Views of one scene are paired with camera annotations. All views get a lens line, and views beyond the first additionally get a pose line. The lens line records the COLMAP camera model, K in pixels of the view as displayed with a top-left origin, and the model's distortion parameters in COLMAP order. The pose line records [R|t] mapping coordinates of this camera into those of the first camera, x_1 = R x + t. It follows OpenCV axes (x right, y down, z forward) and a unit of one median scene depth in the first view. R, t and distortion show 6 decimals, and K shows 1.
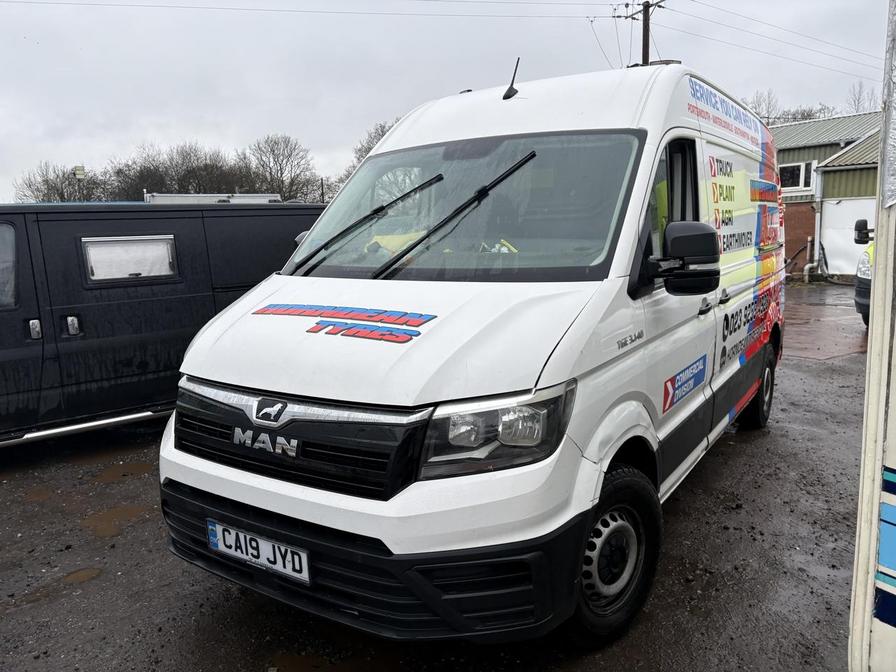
lens RADIAL K [[679.4, 0, 448.1], [0, 679.4, 337.9], [0, 0, 1]] dist [0.023902, -0.025789]
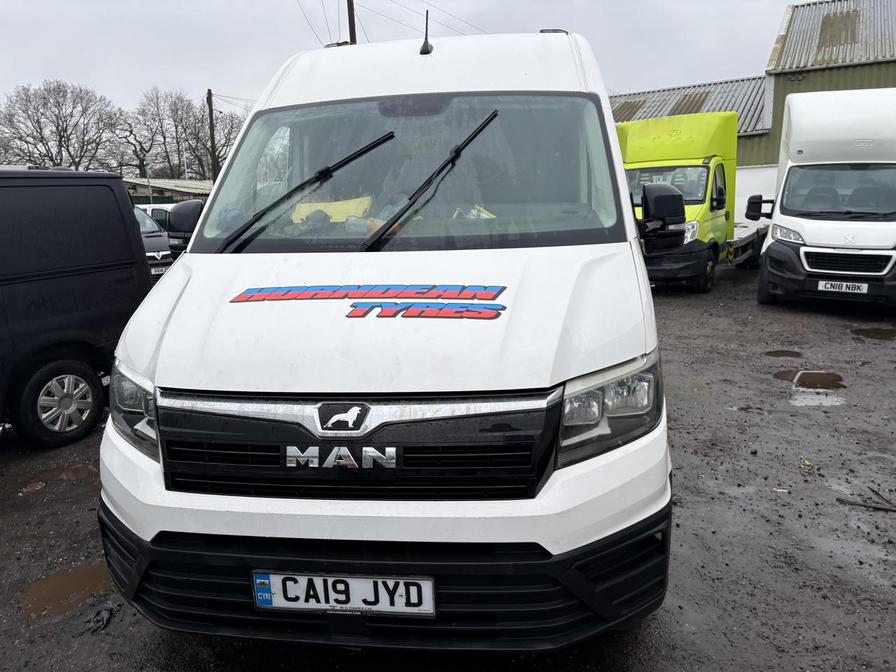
lens RADIAL K [[679.4, 0, 447.9], [0, 679.4, 334.3], [0, 0, 1]] dist [0.023902, -0.025789]
pose [[0.899676, -0.091683, 0.426822, -0.474947], [0.080994, 0.995779, 0.043172, -0.014523], [-0.428979, -0.004271, 0.903305, 0.225742]]
